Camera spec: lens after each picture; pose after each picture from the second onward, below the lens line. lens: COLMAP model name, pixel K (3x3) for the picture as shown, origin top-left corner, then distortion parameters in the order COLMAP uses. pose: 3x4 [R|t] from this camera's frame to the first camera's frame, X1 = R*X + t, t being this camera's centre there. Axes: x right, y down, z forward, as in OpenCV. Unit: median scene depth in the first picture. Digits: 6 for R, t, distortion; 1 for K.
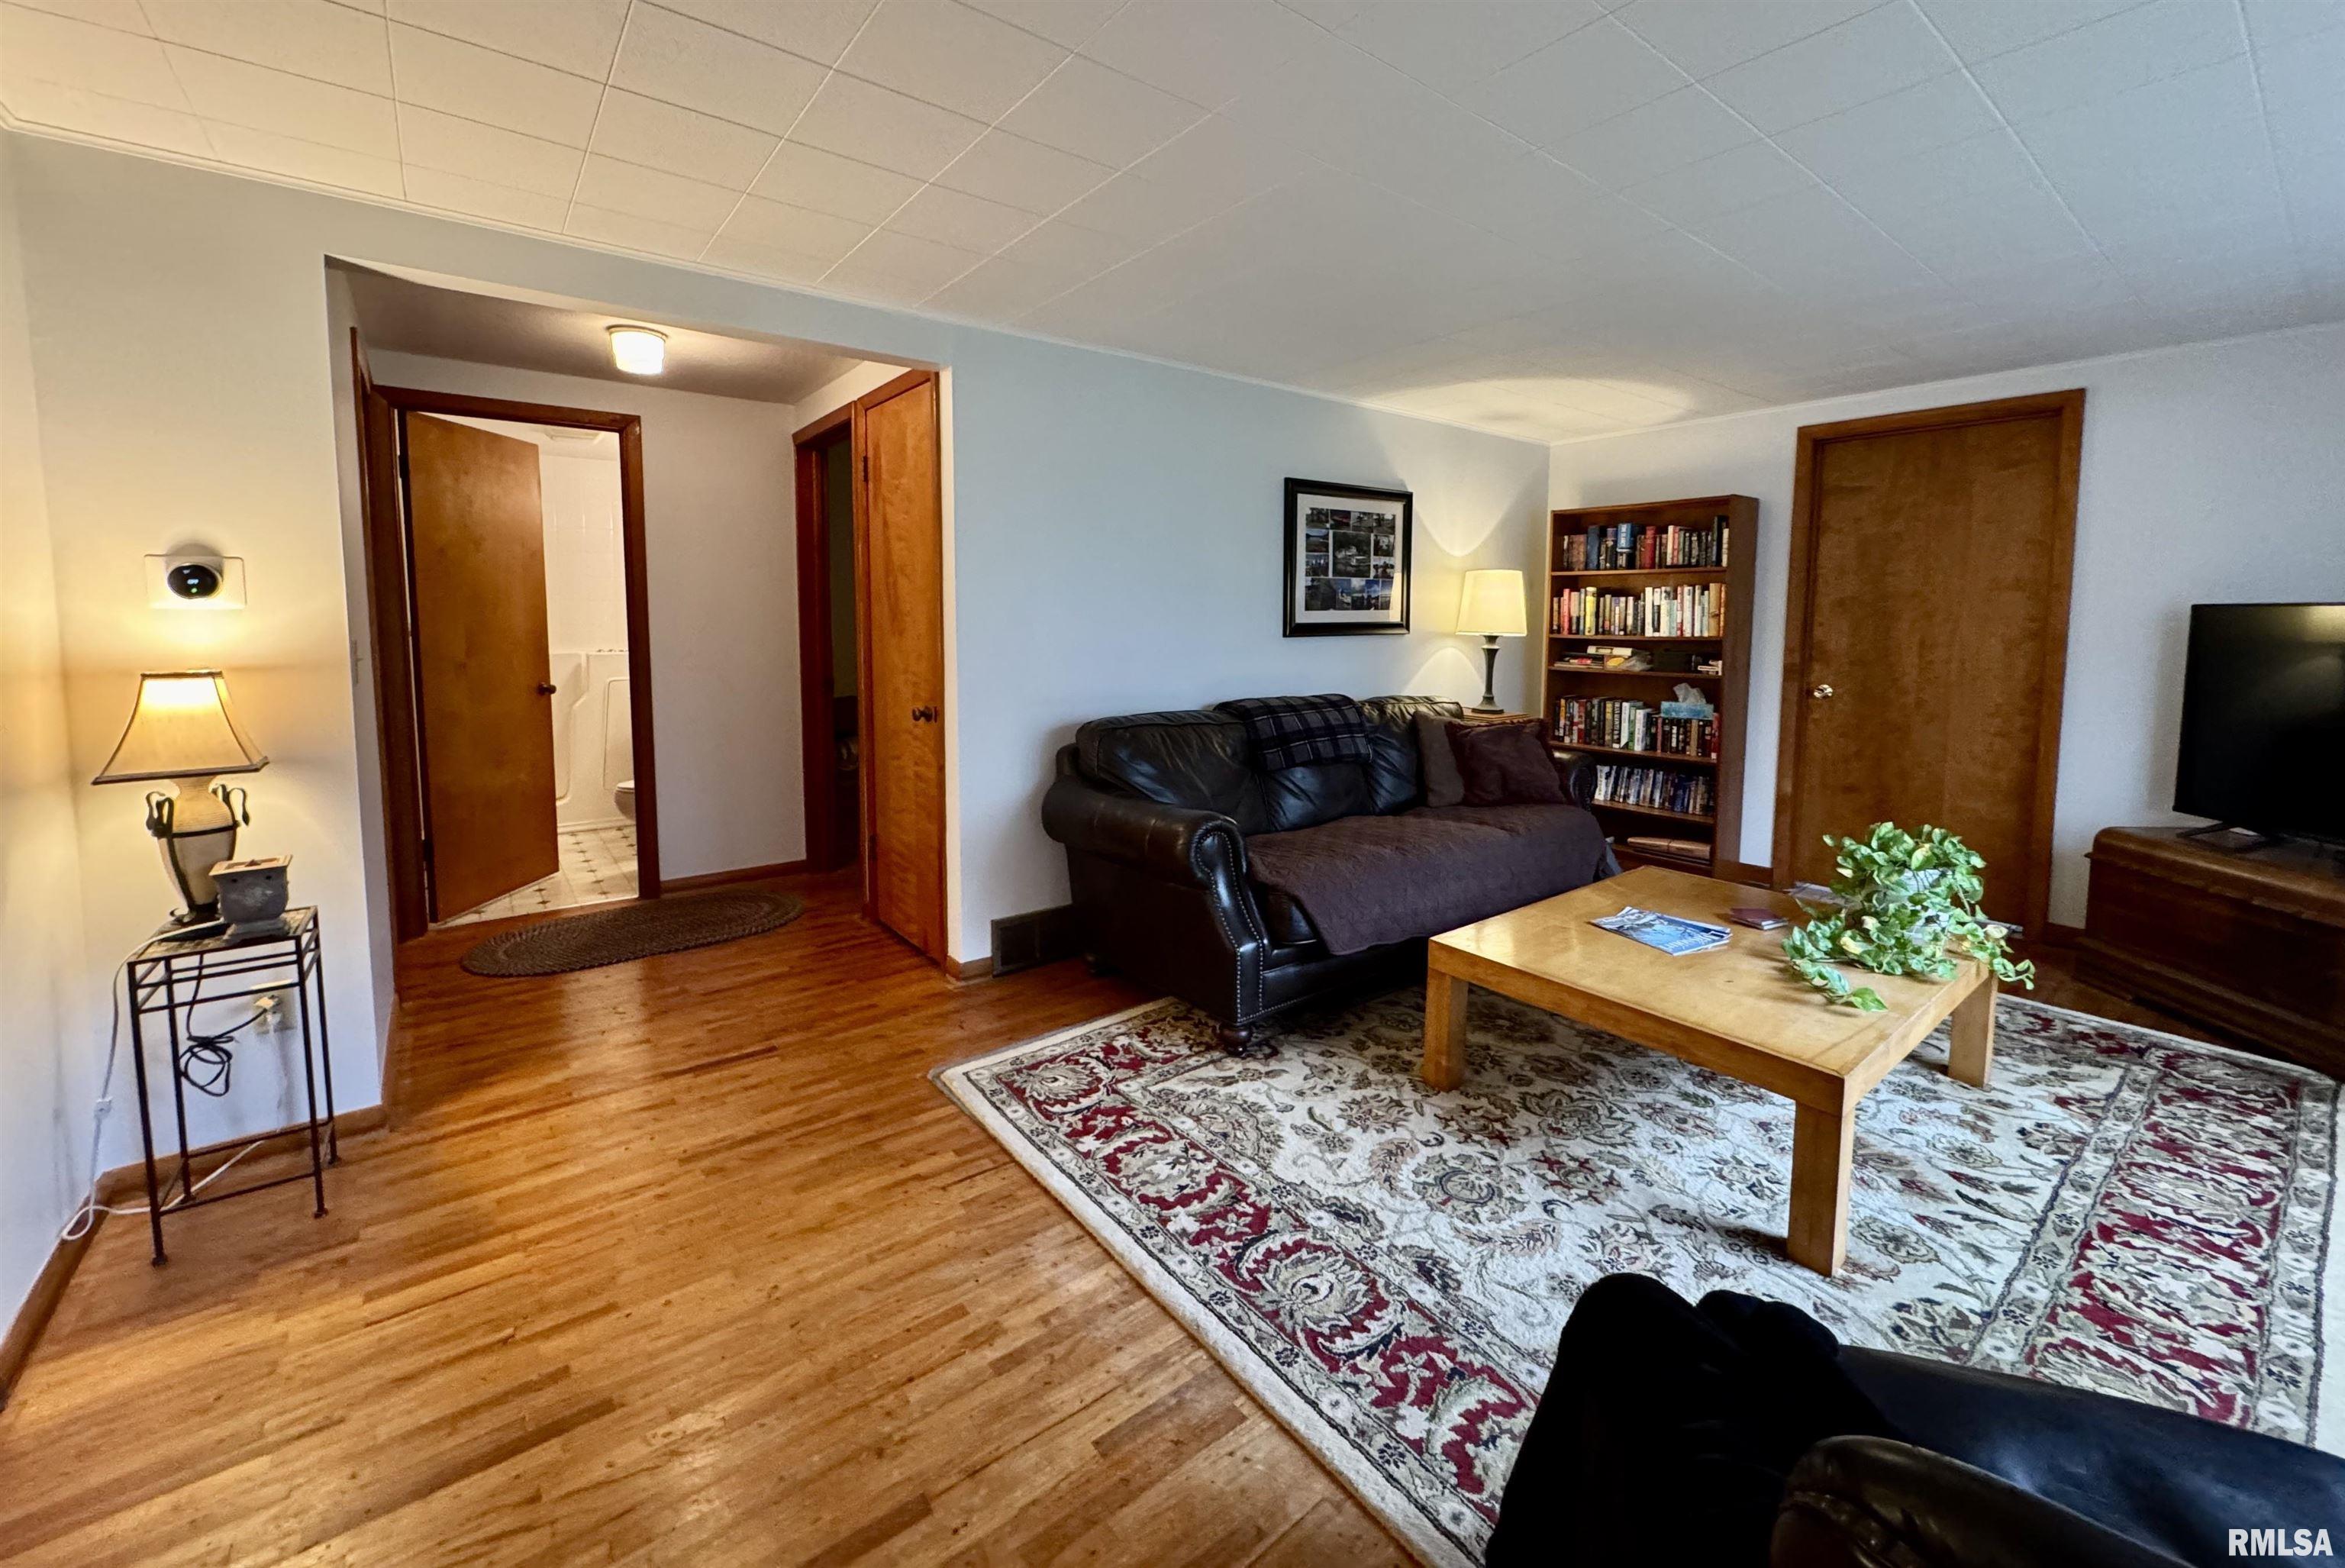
lens RADIAL K [[934.0, 0, 1170.5], [0, 934.0, 690.0], [0, 0, 1]] dist [-0.003277, 0.001244]
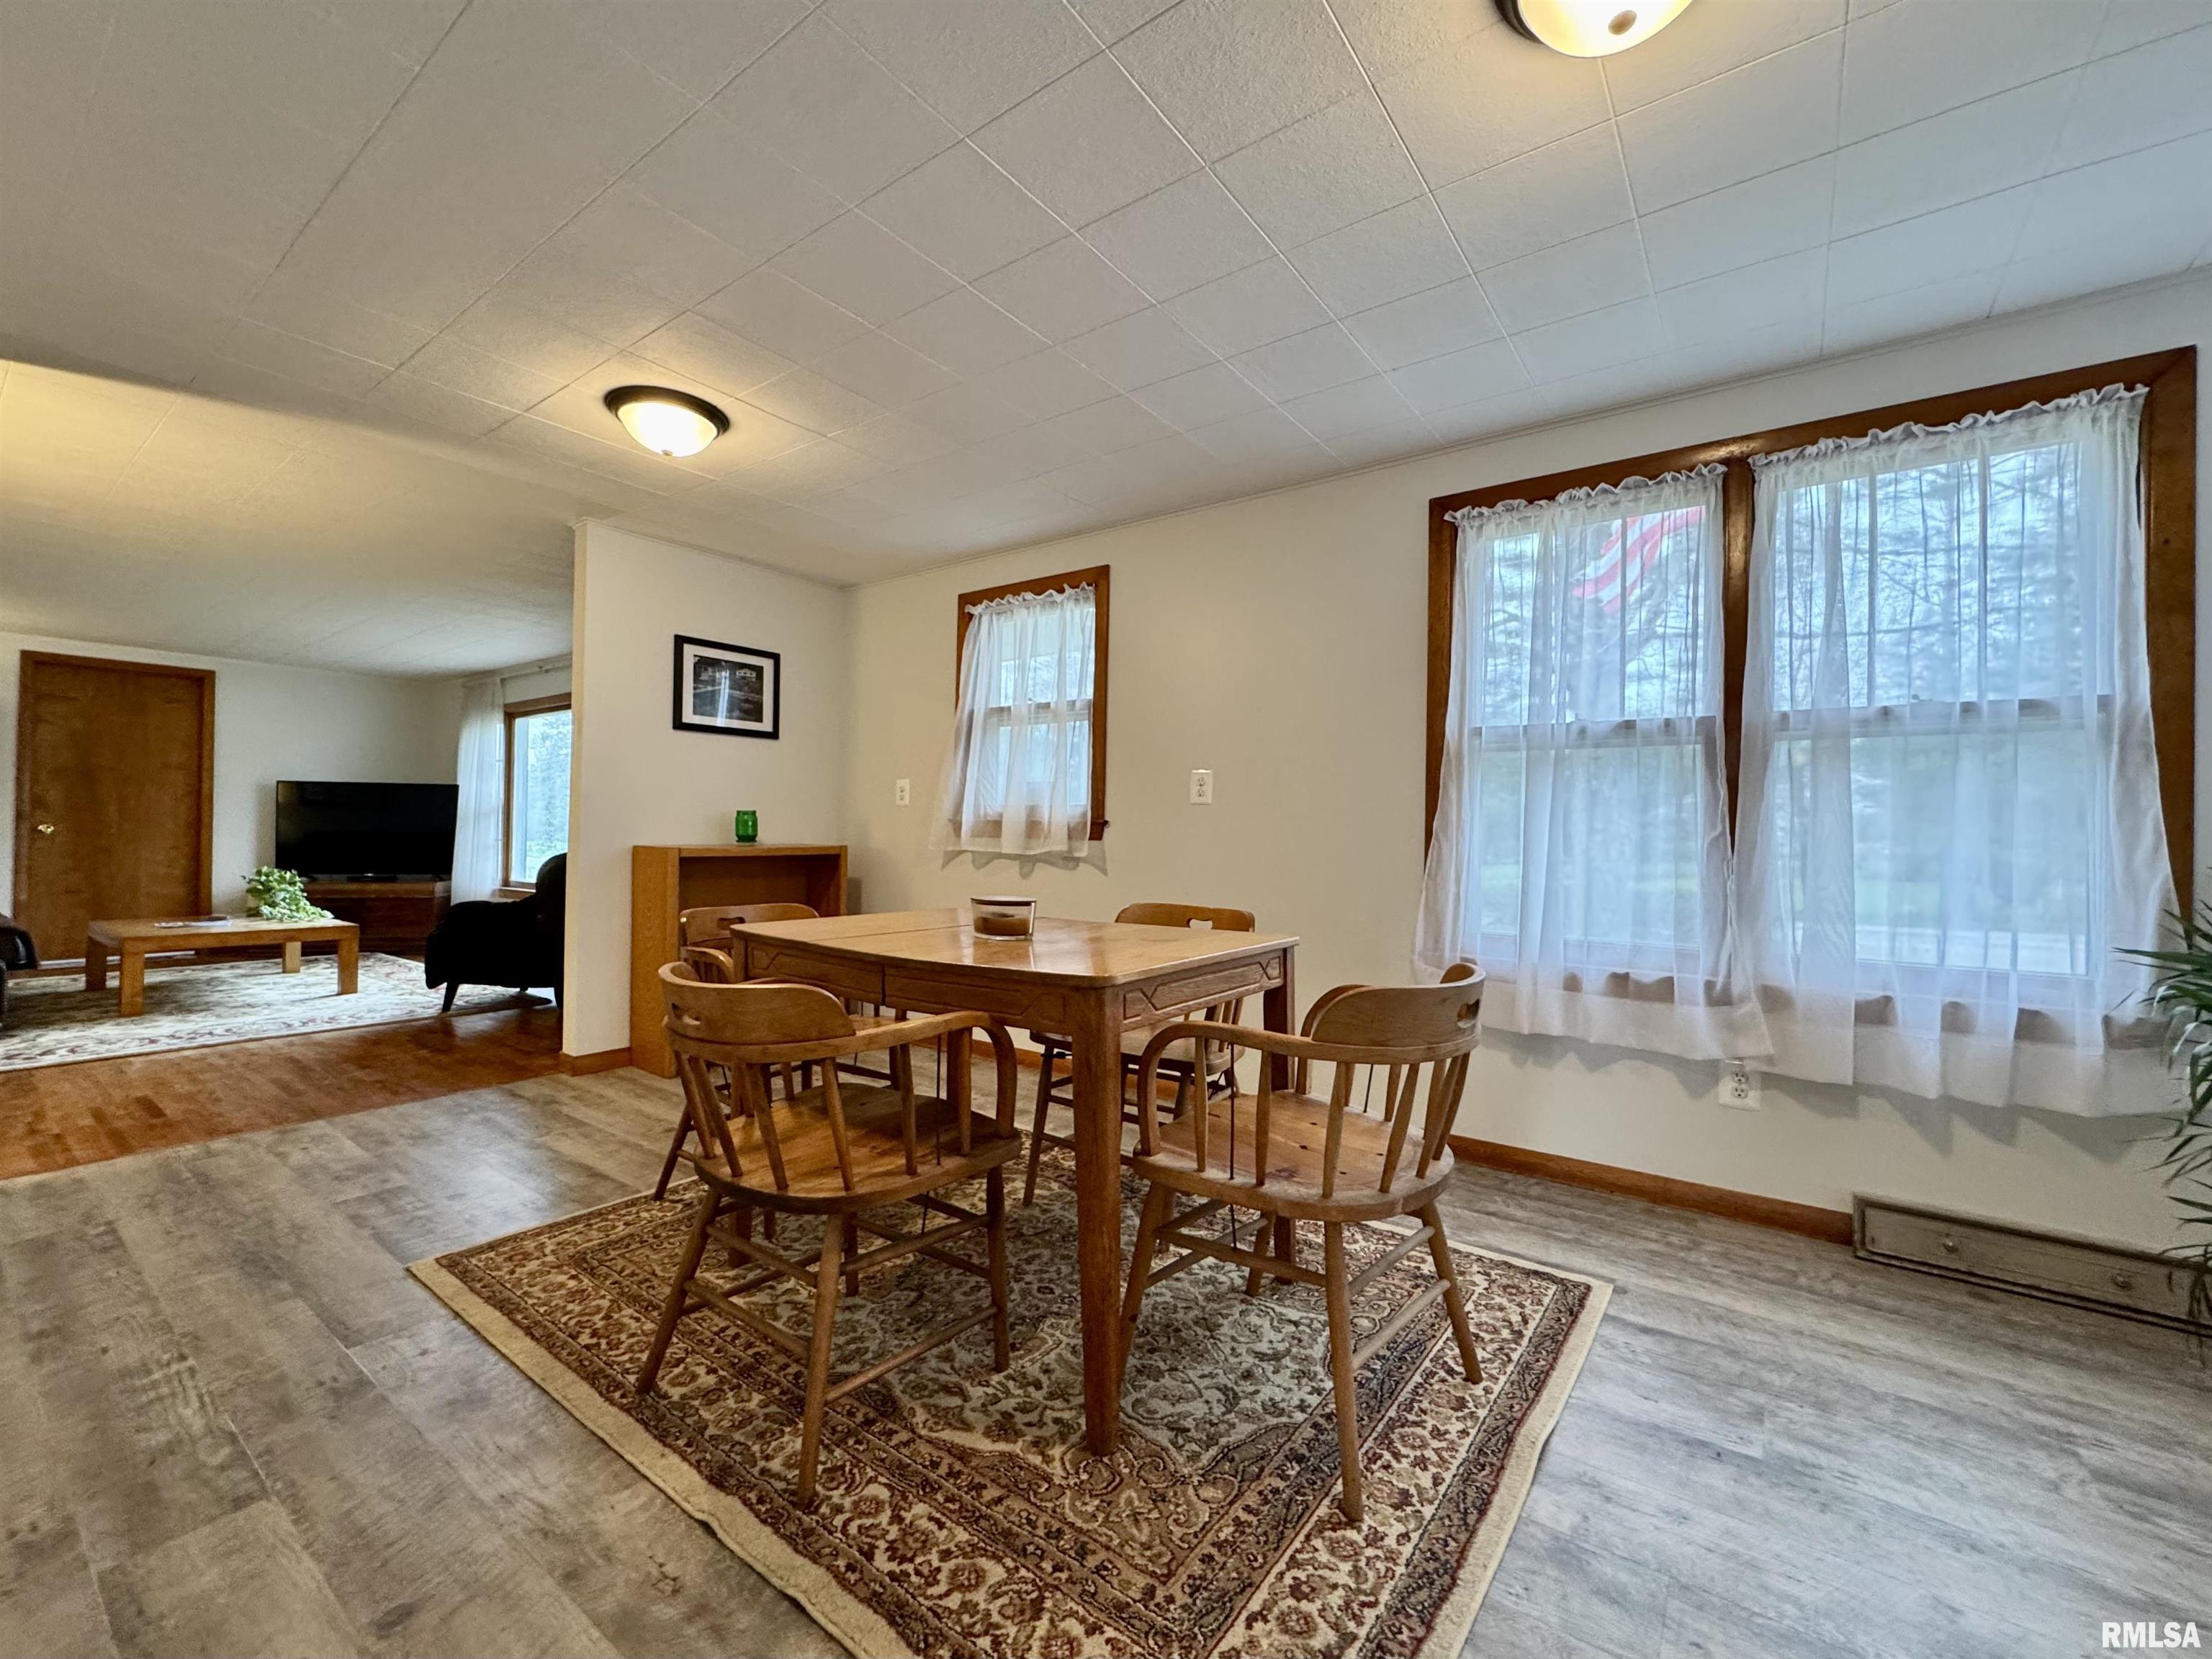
lens RADIAL K [[905.3, 0, 1111.7], [0, 905.3, 826.6], [0, 0, 1]] dist [0.002460, -0.001111]
pose [[-0.277132, 0.000518, 0.960832, -1.850444], [0.064370, 0.997763, 0.018029, 0.128809], [-0.958673, 0.066845, -0.276545, -0.380054]]
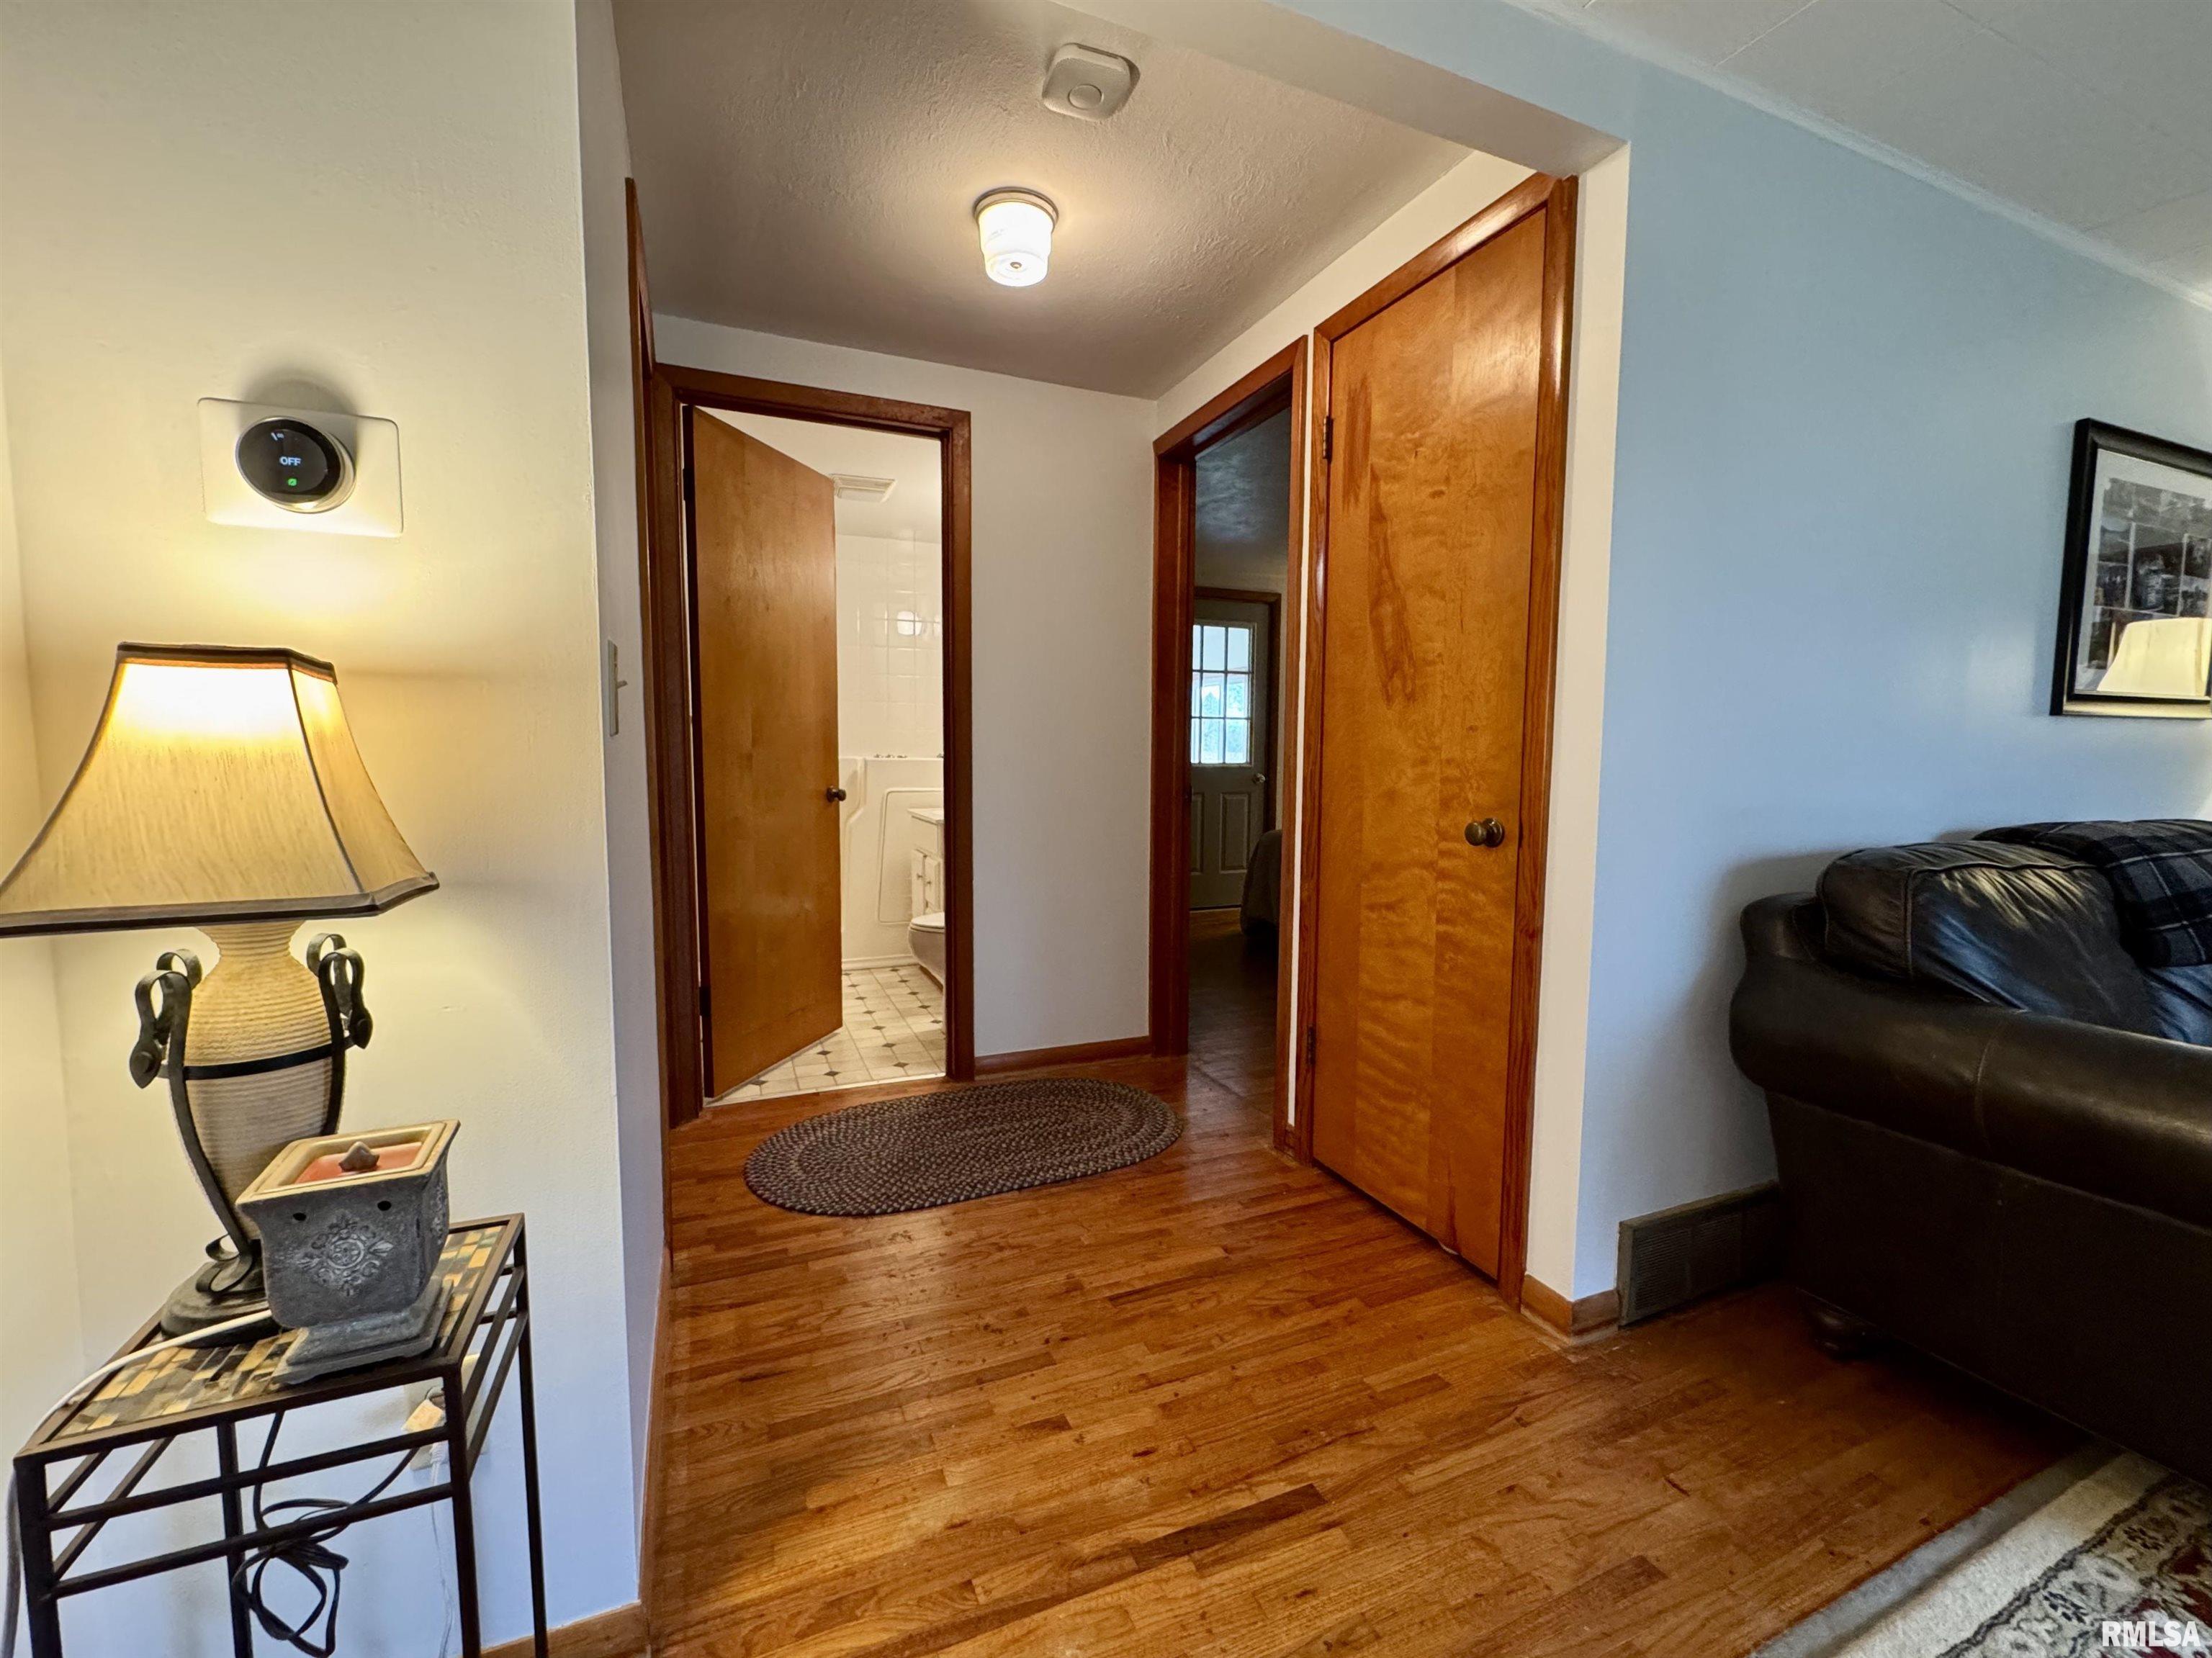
lens RADIAL K [[905.2, 0, 1096.2], [0, 905.2, 832.2], [0, 0, 1]] dist [0.002460, -0.001111]
pose [[0.968857, 0.021440, -0.246690, -0.434235], [-0.020969, 0.999770, 0.004534, 0.033551], [0.246730, 0.000780, 0.969084, 0.512796]]
